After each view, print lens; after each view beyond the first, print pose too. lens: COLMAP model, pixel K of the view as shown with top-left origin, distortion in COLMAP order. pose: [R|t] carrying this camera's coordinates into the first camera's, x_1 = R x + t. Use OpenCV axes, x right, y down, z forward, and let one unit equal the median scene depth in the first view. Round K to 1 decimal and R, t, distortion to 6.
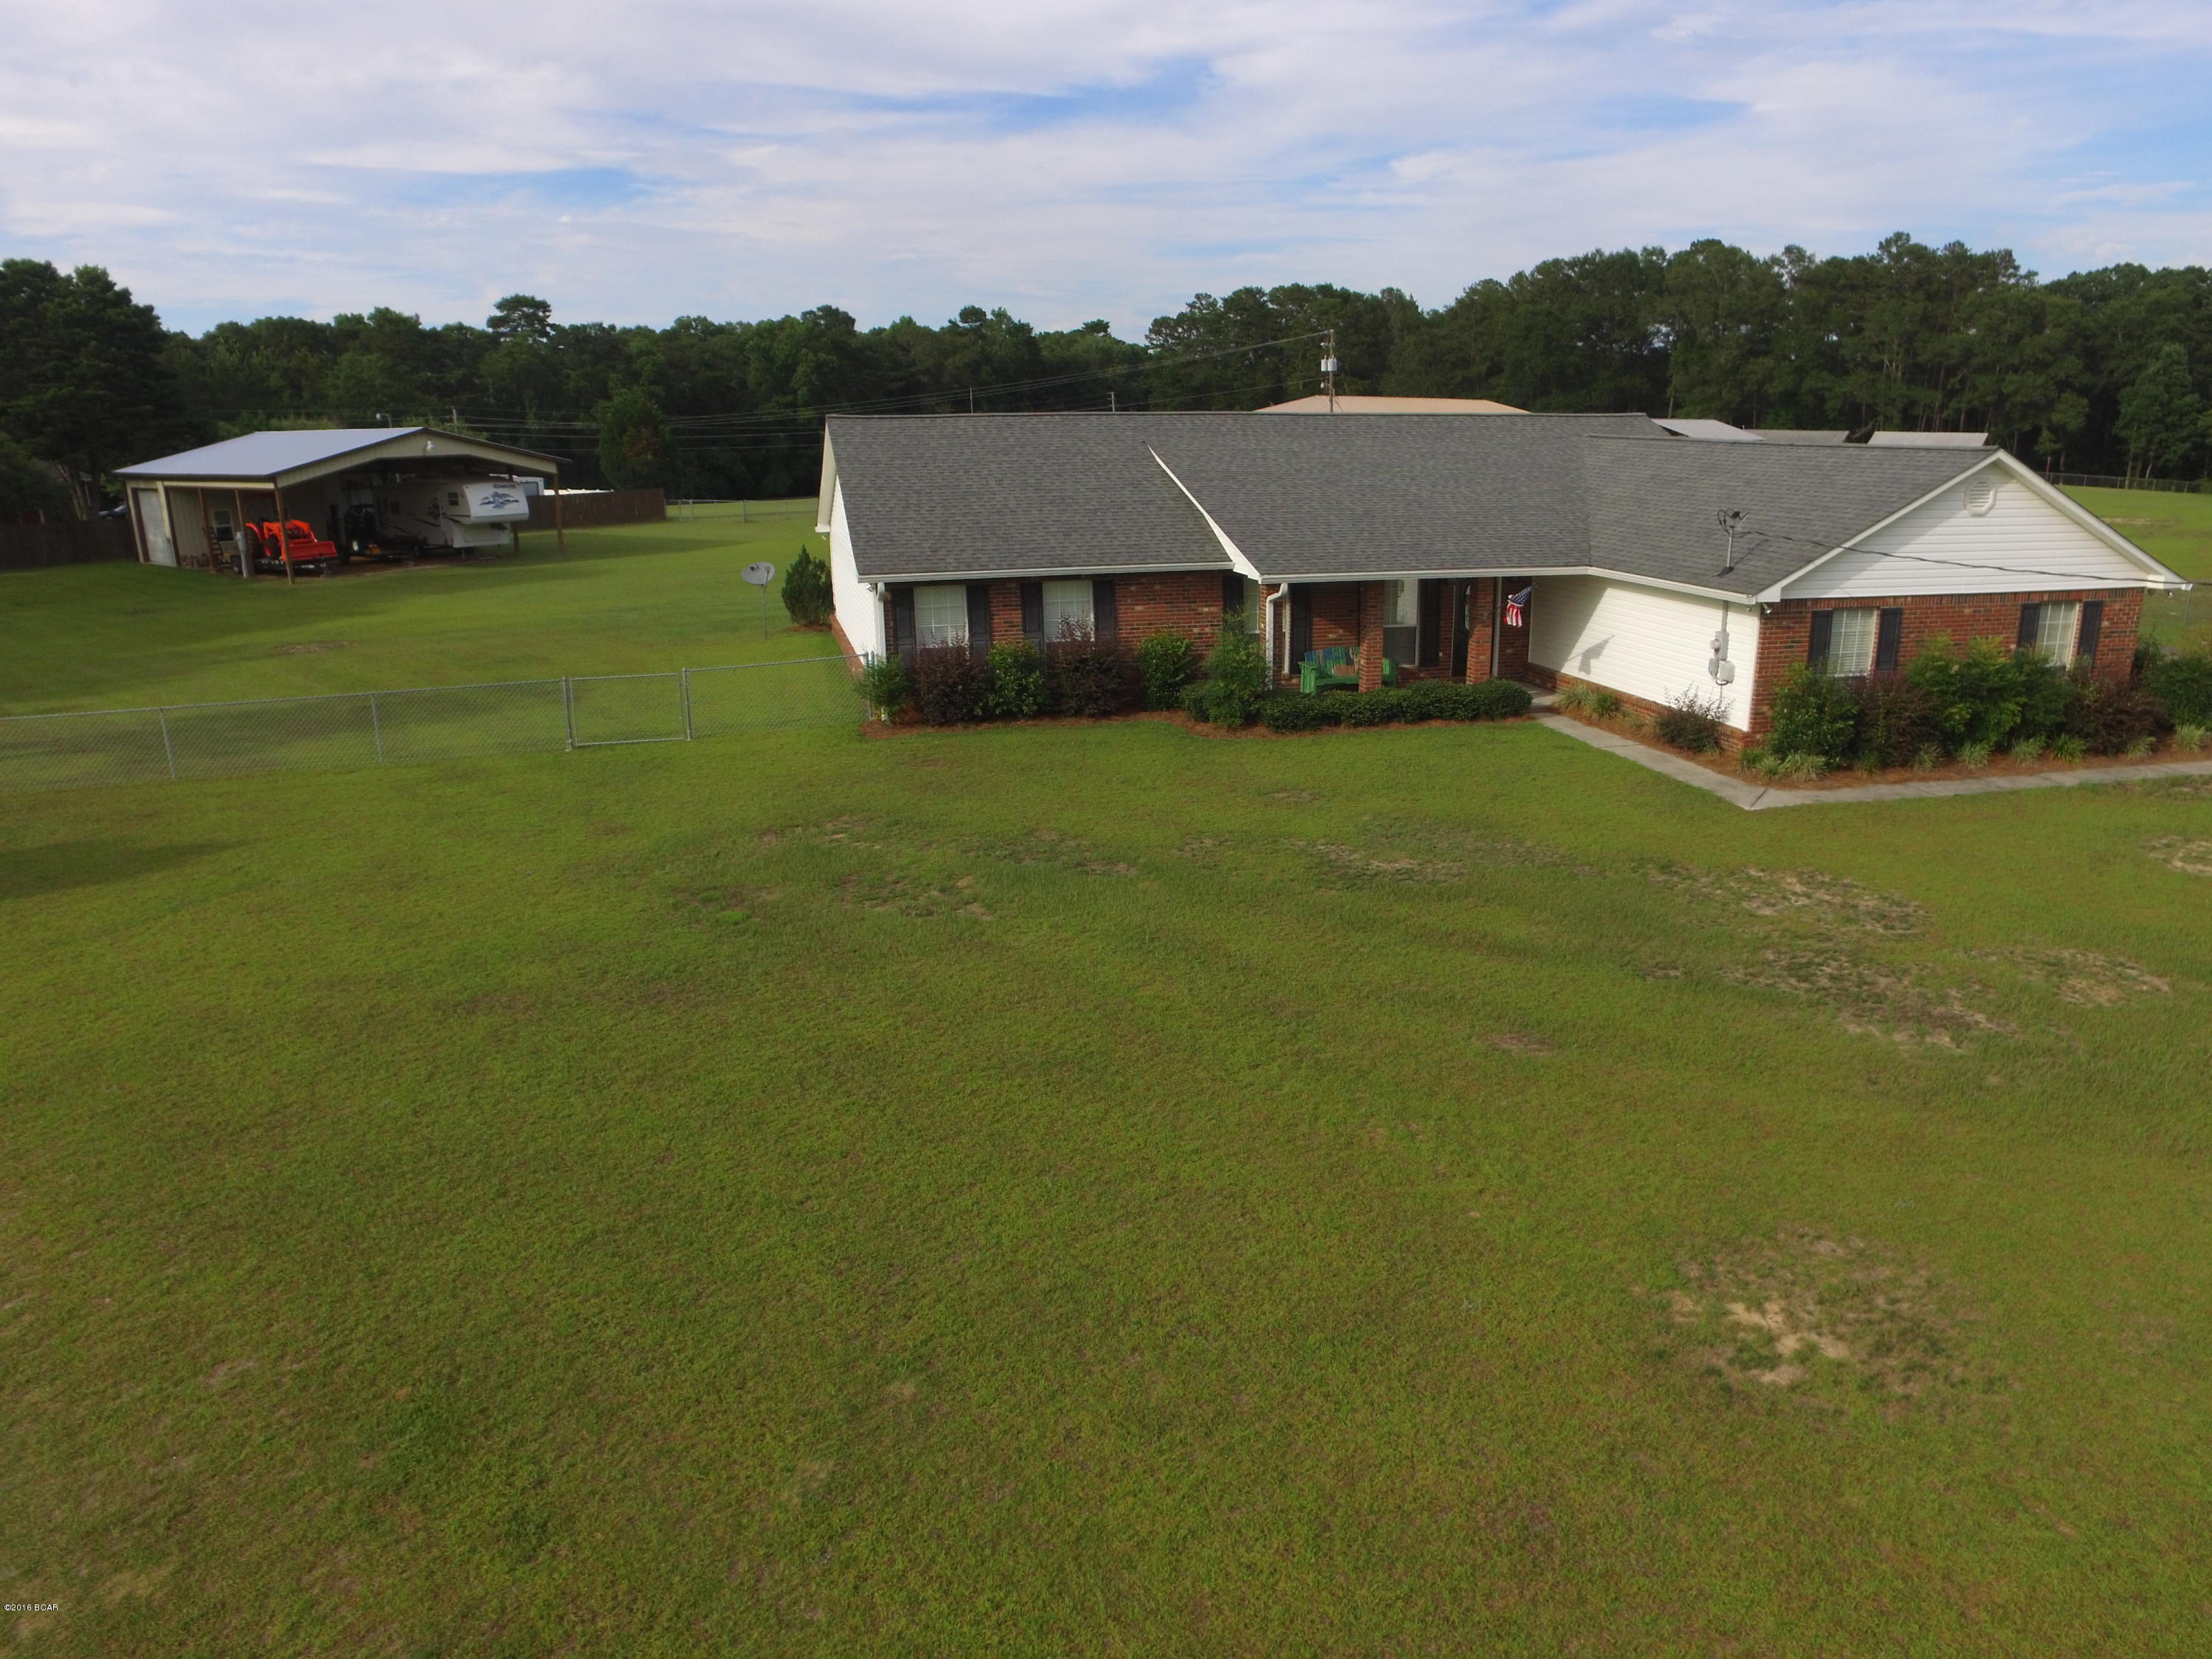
lens RADIAL K [[1495.1, 0, 1140.9], [0, 1495.1, 859.3], [0, 0, 1]] dist [-0.124385, 0.089375]
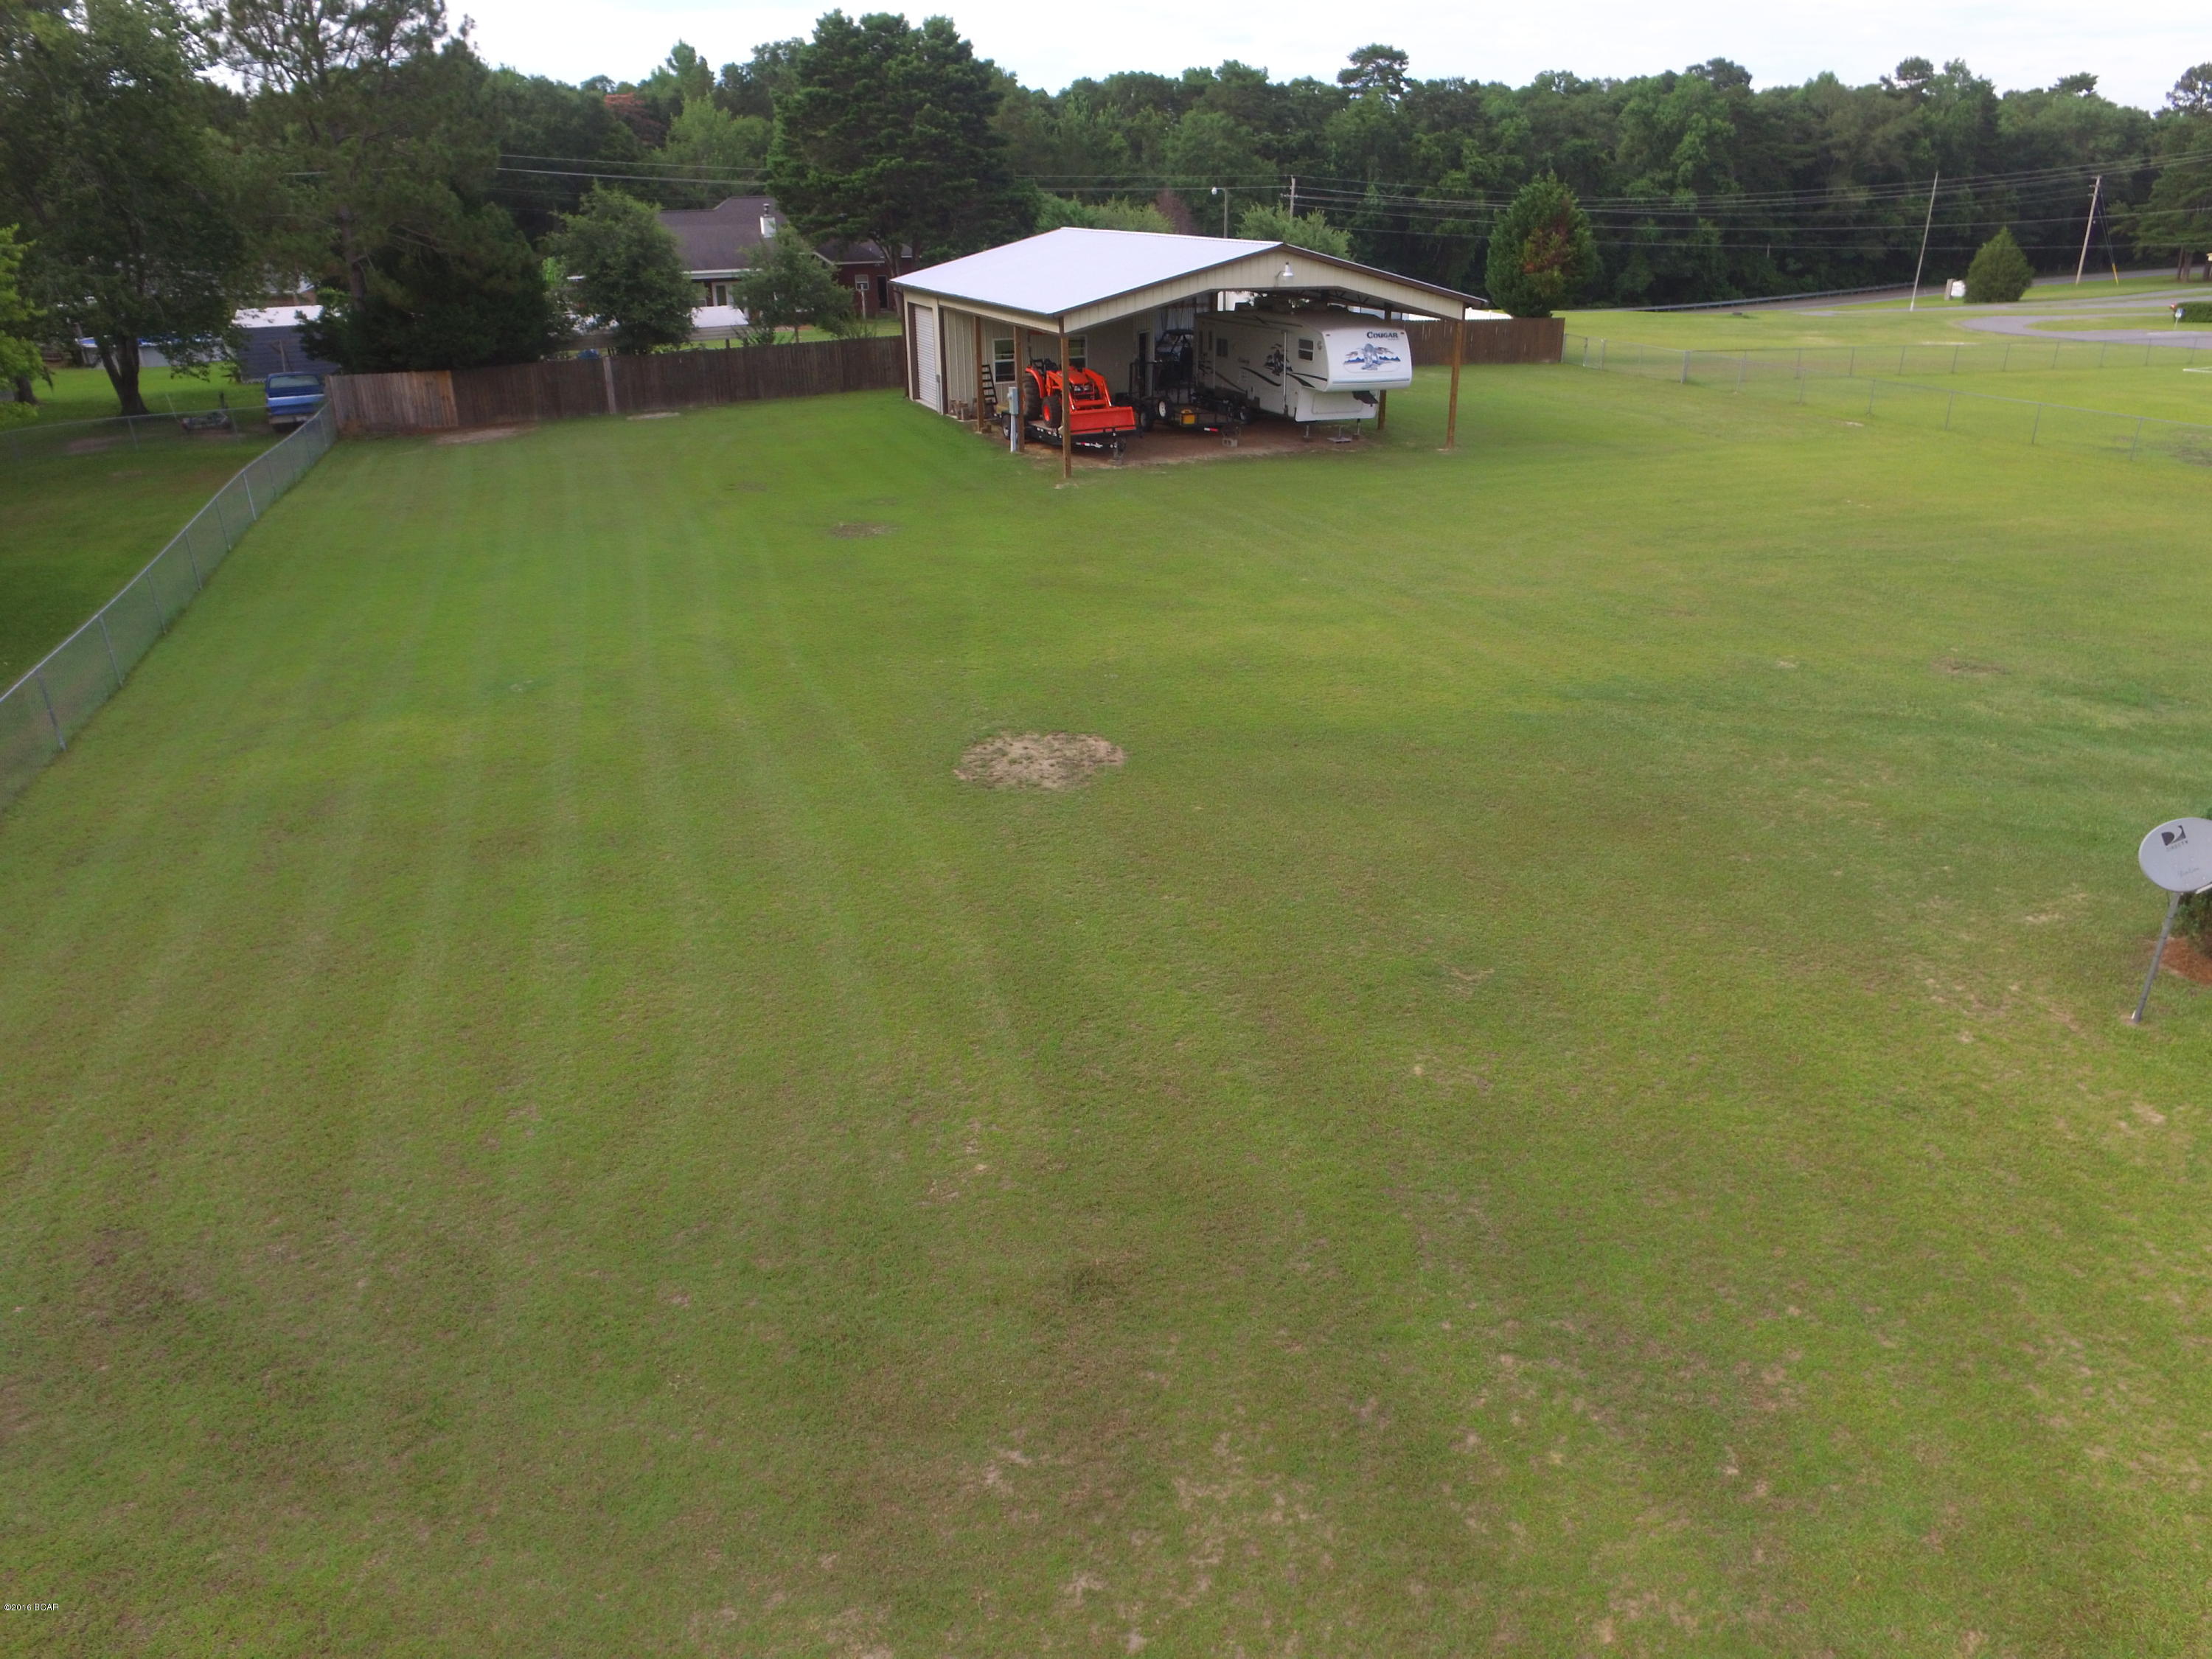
lens RADIAL K [[1495.1, 0, 1140.9], [0, 1495.1, 859.3], [0, 0, 1]] dist [-0.124385, 0.089375]
pose [[0.872382, 0.208279, -0.442233, -0.135768], [-0.142978, 0.973842, 0.176602, -0.091030], [0.467448, -0.090835, 0.879342, 0.247443]]
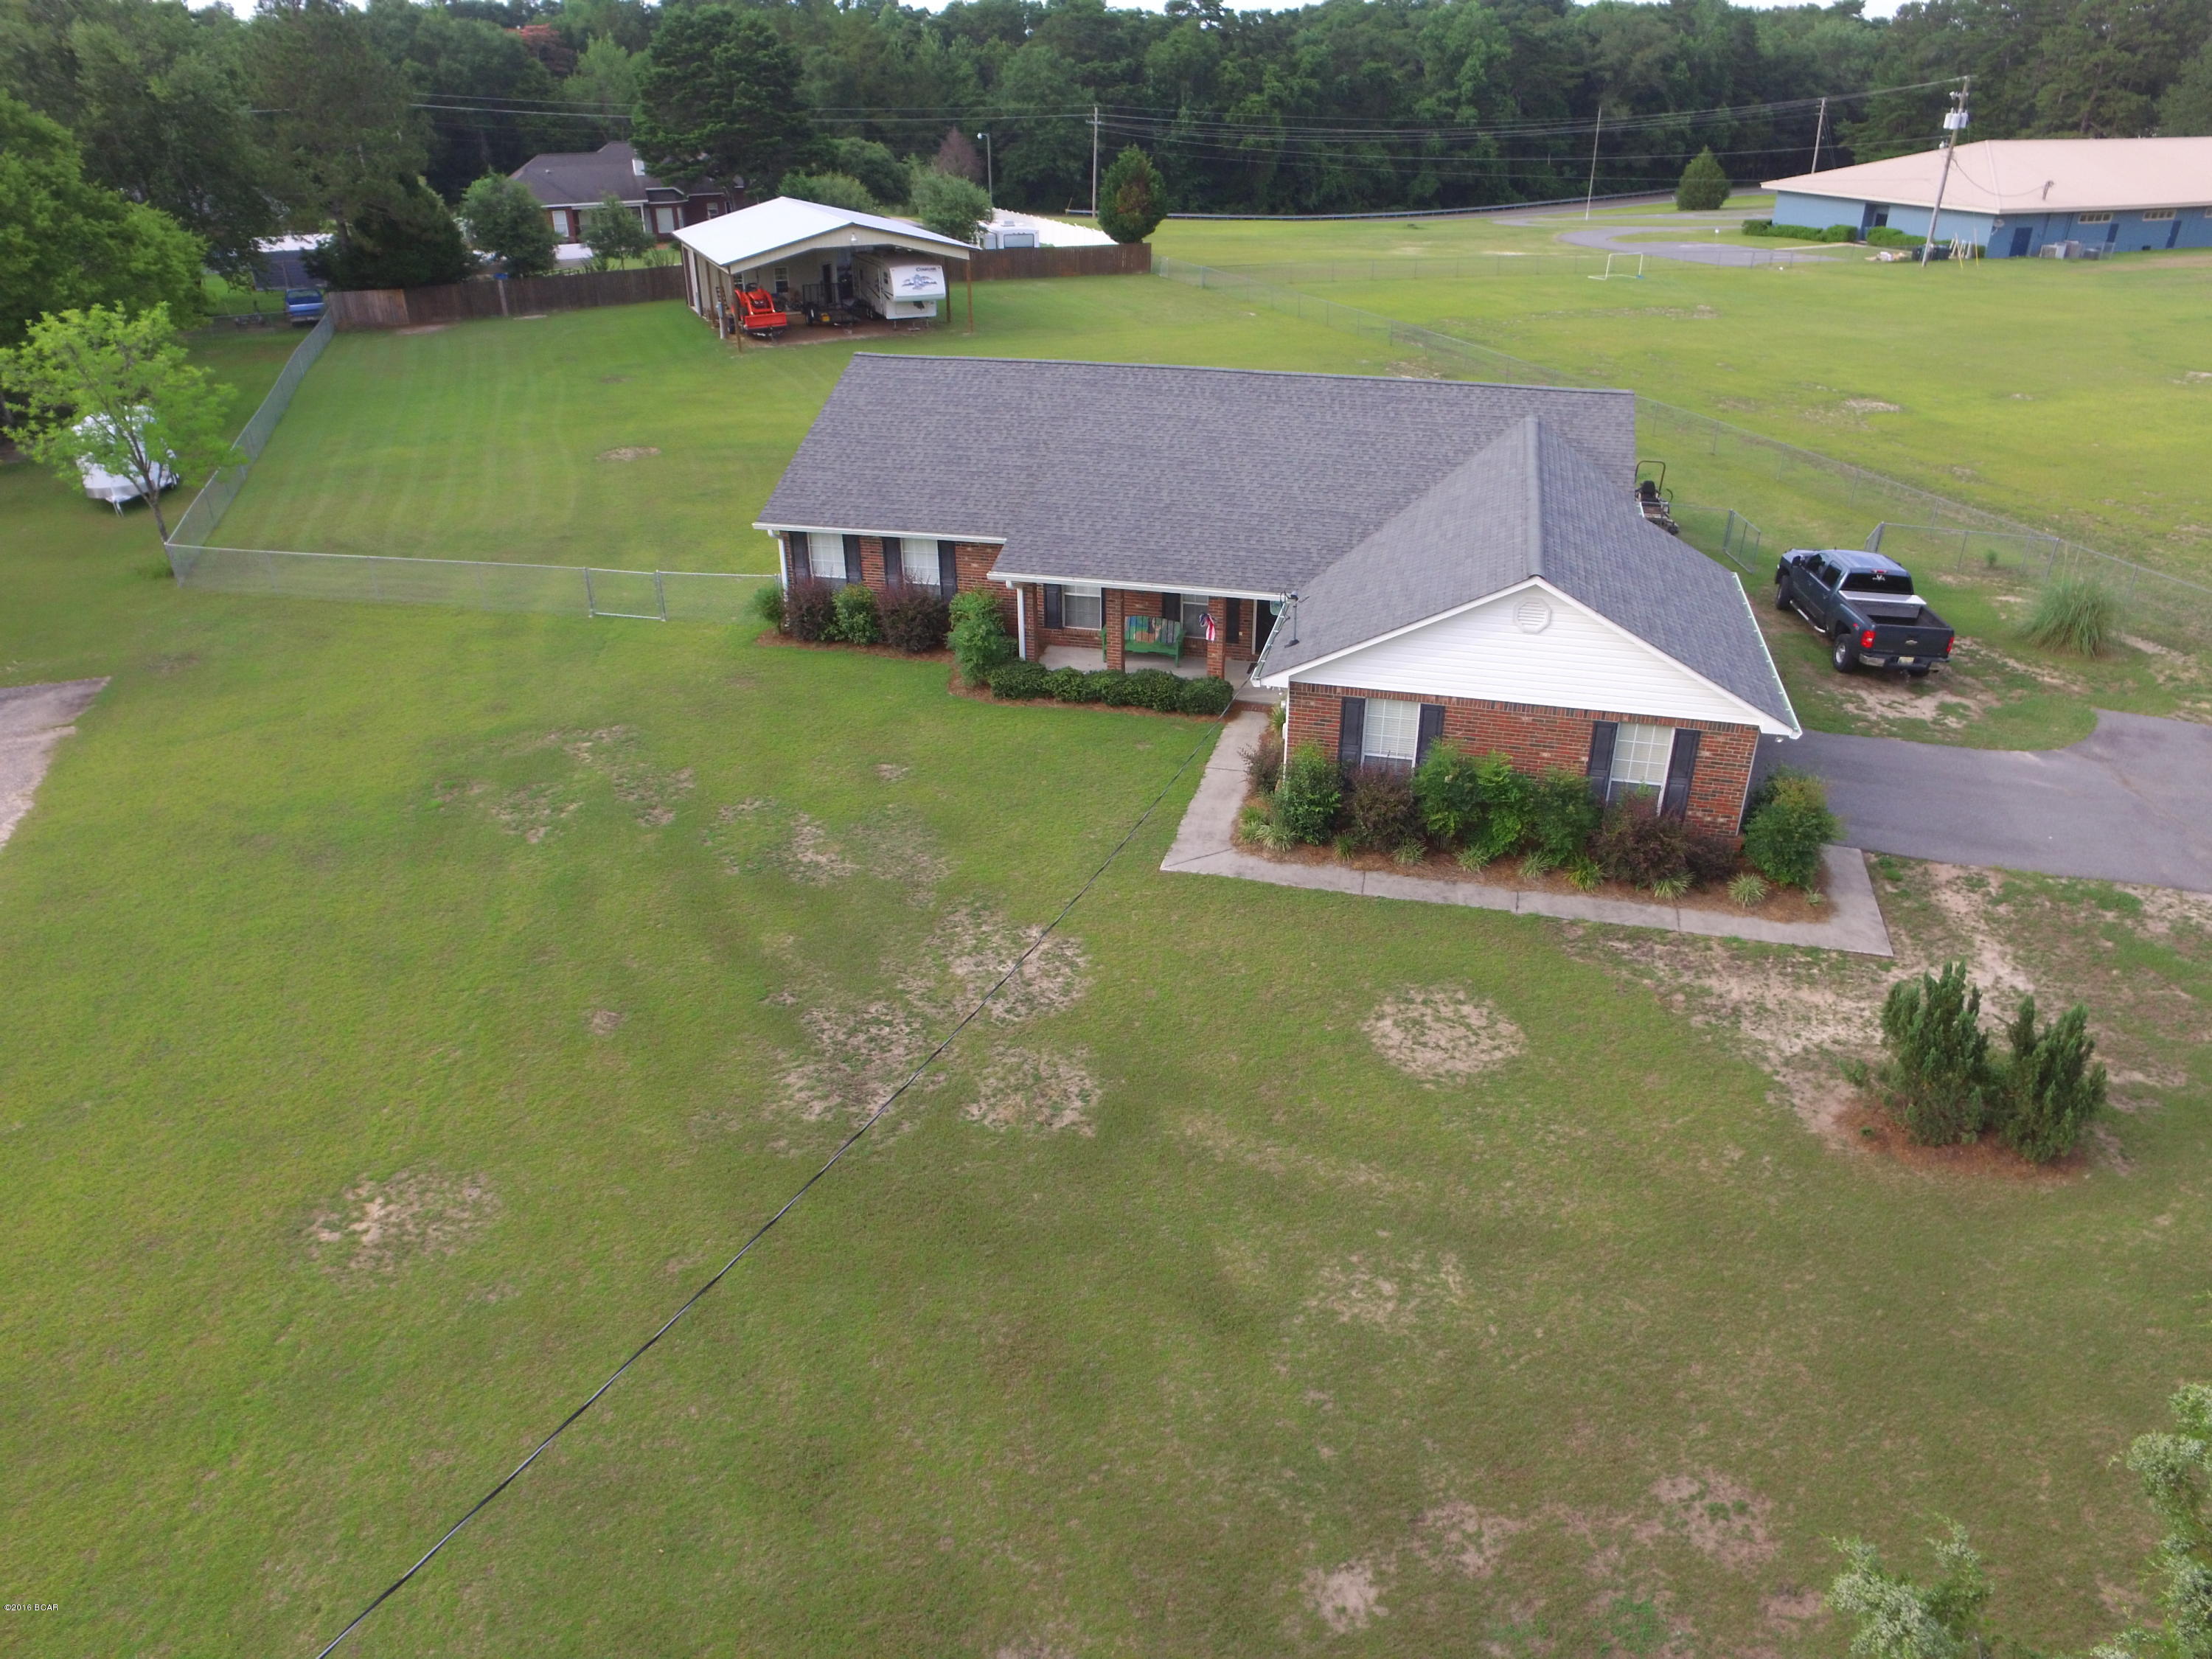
lens RADIAL K [[1495.1, 0, 1140.9], [0, 1495.1, 859.3], [0, 0, 1]] dist [-0.124385, 0.089375]
pose [[0.881916, 0.235436, -0.408404, 0.214788], [-0.143965, 0.959477, 0.242235, -0.079899], [0.448885, -0.154835, 0.880073, -0.017642]]
